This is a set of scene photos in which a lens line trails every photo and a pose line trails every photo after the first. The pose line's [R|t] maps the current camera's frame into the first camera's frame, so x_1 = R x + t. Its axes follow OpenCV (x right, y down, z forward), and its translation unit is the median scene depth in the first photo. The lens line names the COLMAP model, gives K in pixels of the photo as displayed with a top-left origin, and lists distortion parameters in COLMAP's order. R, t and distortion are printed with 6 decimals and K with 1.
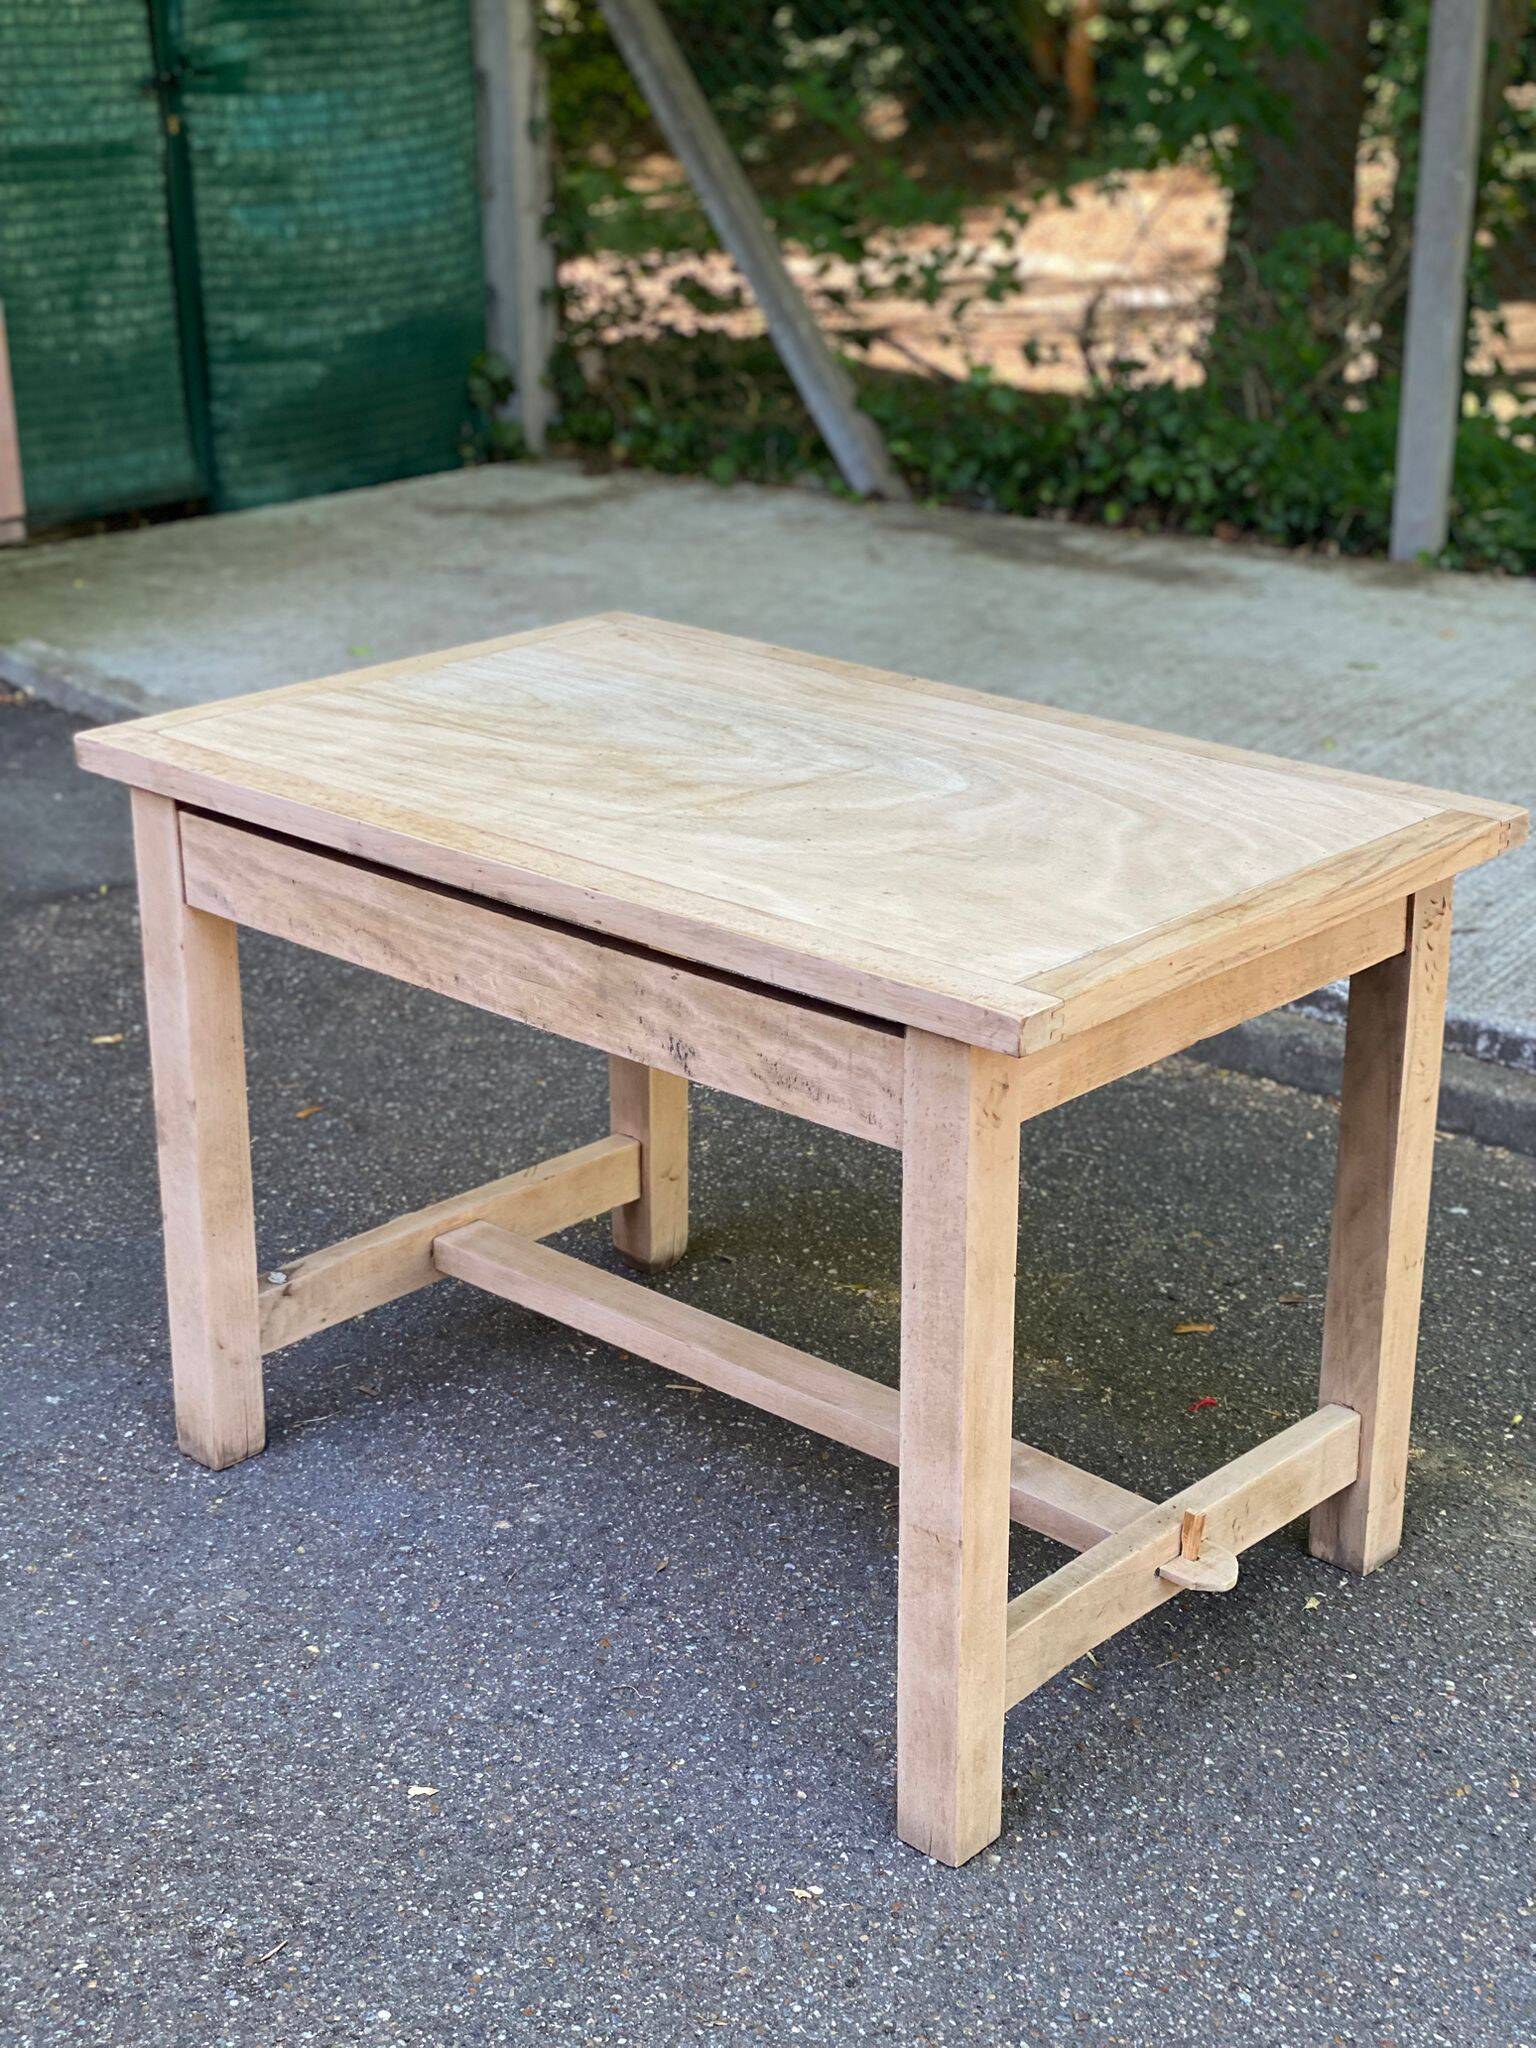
lens RADIAL K [[3075.6, 0, 773.9], [0, 3075.6, 1037.7], [0, 0, 1]] dist [0.101088, 0.000000]
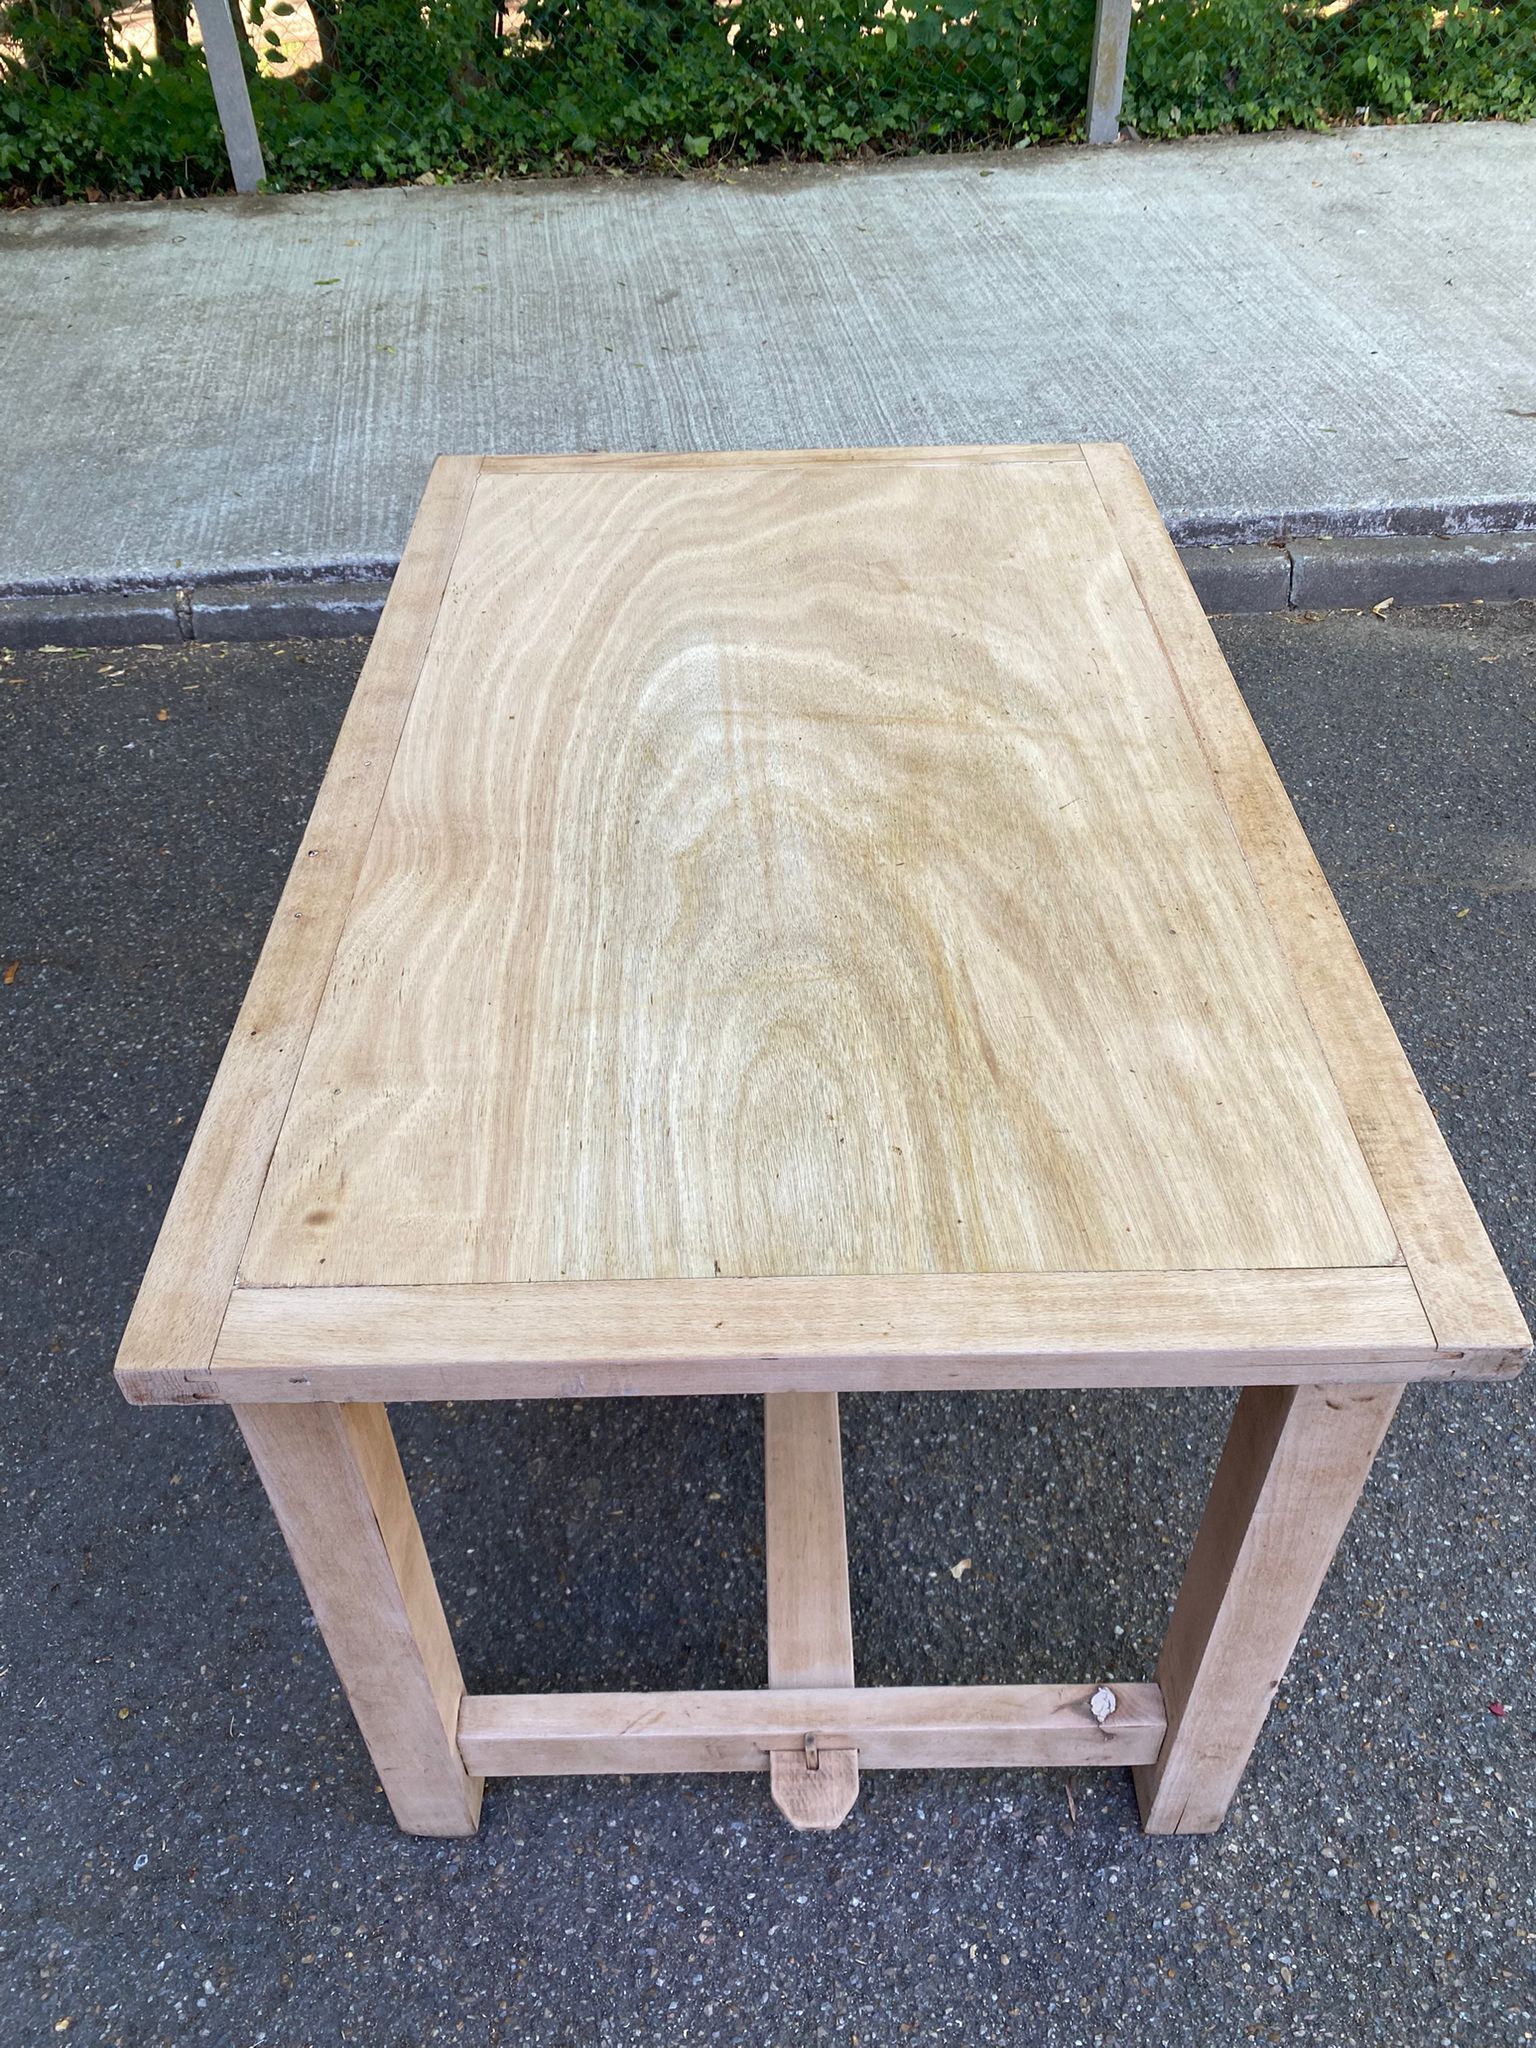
lens RADIAL K [[1574.1, 0, 761.3], [0, 1574.1, 993.1], [0, 0, 1]] dist [0.003620, -0.003678]
pose [[0.737021, -0.460384, 0.494819, -0.334841], [0.258958, 0.868607, 0.422449, -0.191294], [-0.624293, -0.183216, 0.759401, 0.605242]]
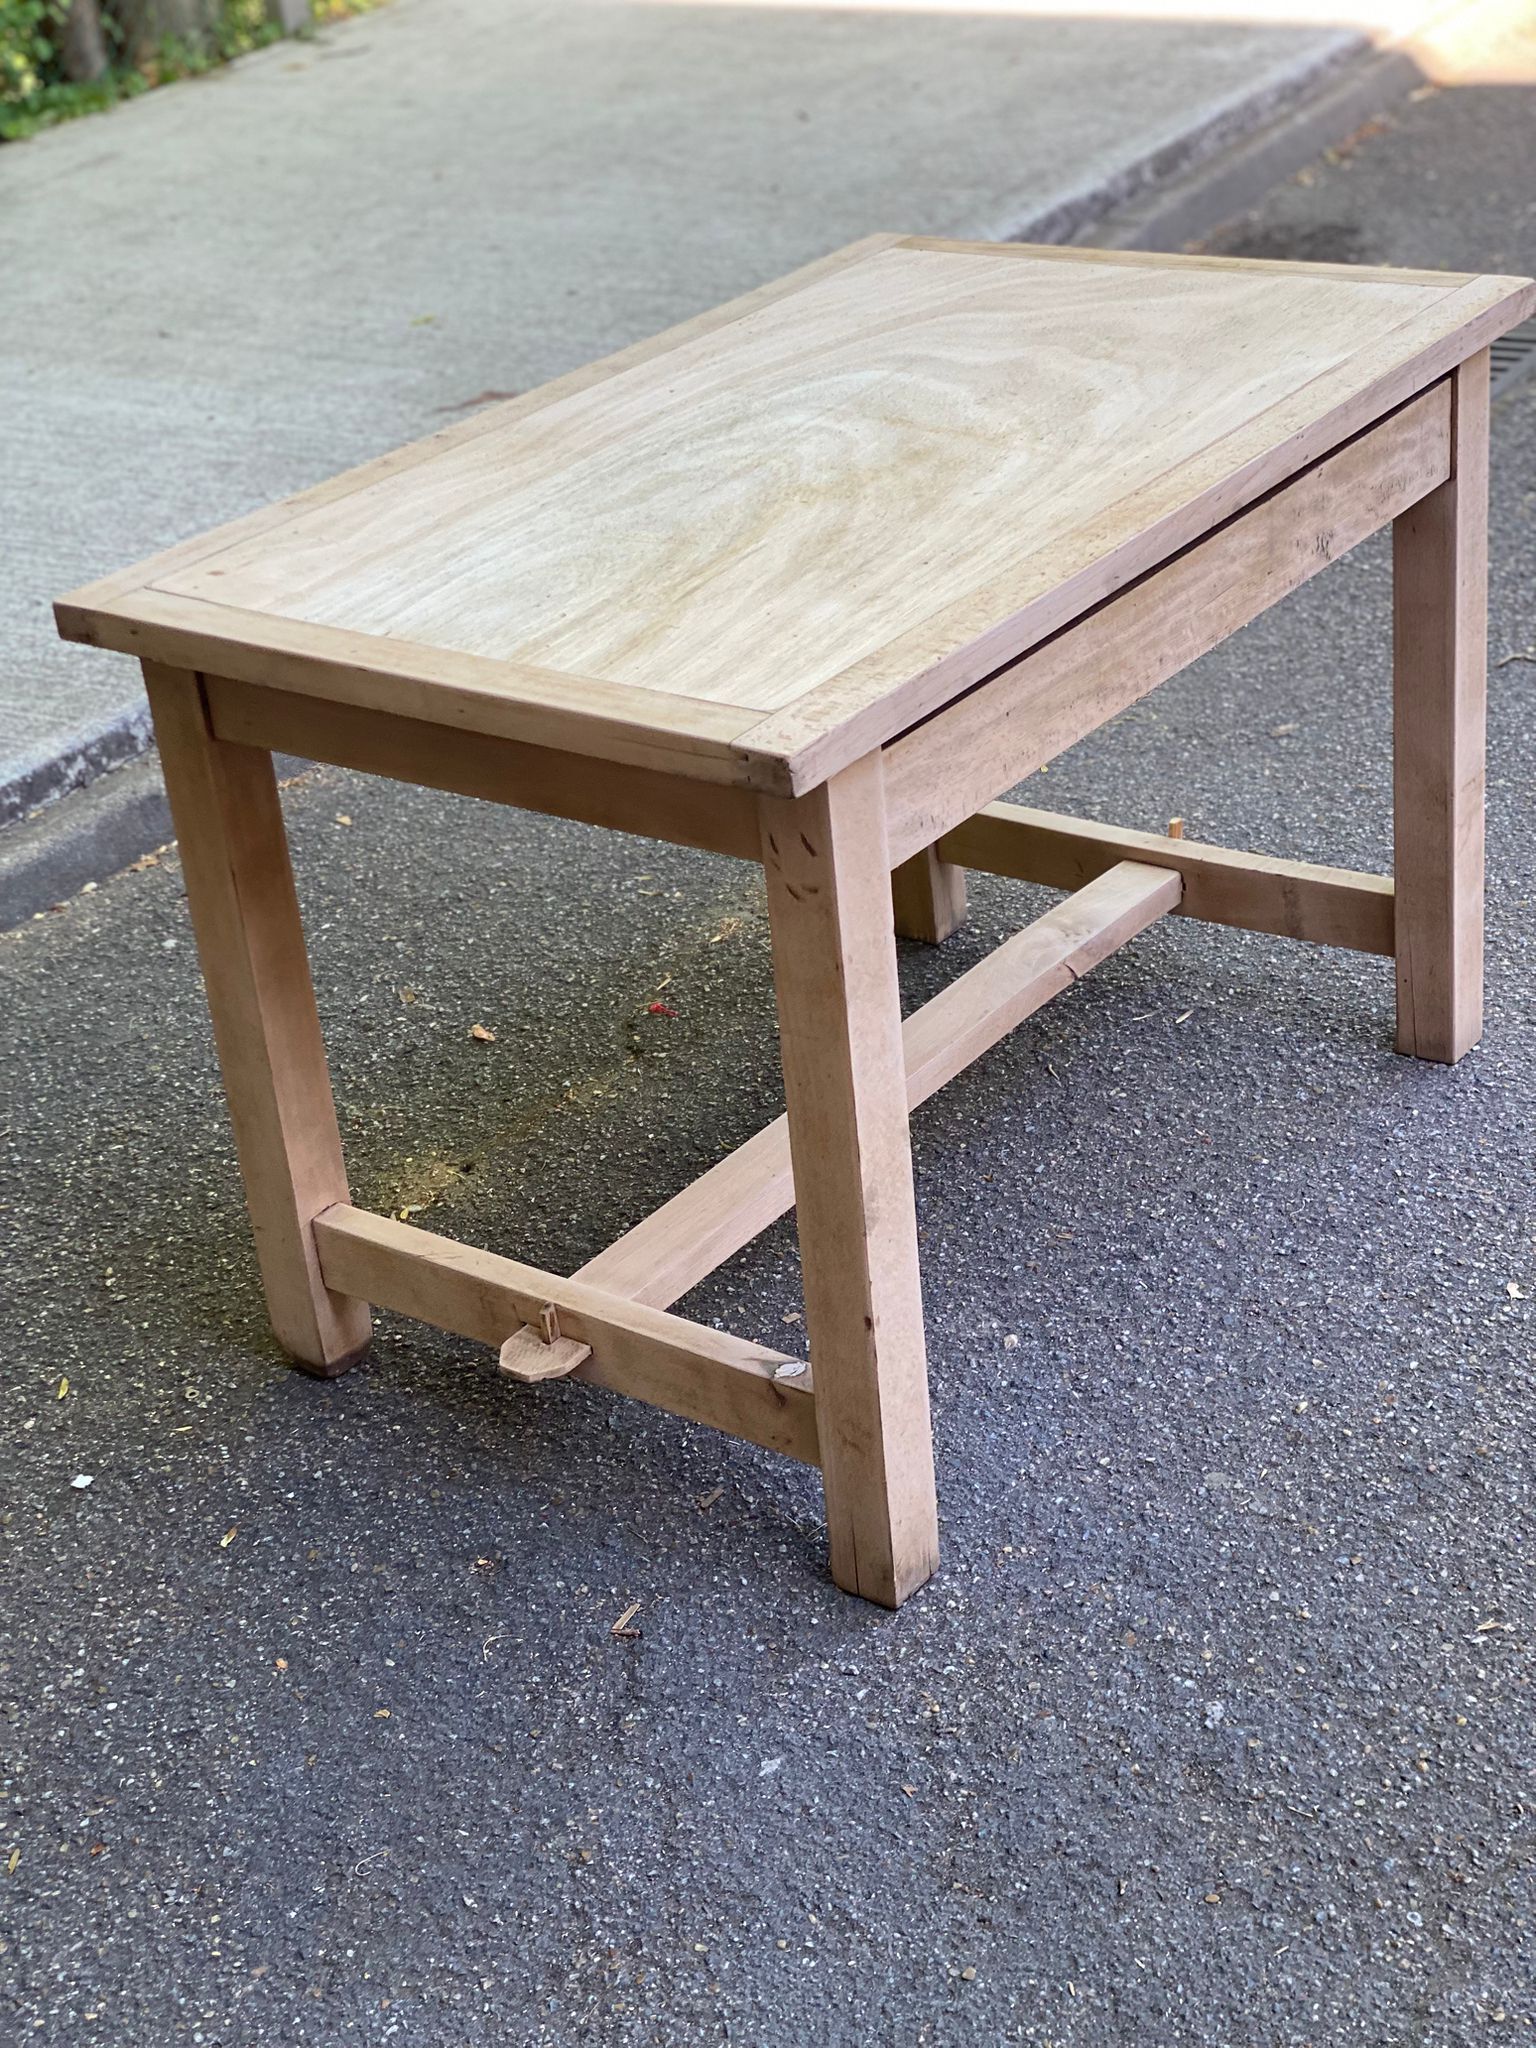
lens RADIAL K [[3075.6, 0, 773.6], [0, 3075.6, 1028.5], [0, 0, 1]] dist [0.101088, 0.000000]
pose [[-0.102333, -0.464884, 0.879438, -0.901963], [0.443248, 0.770152, 0.458691, -0.386510], [-0.890539, 0.436748, 0.127247, 0.985498]]
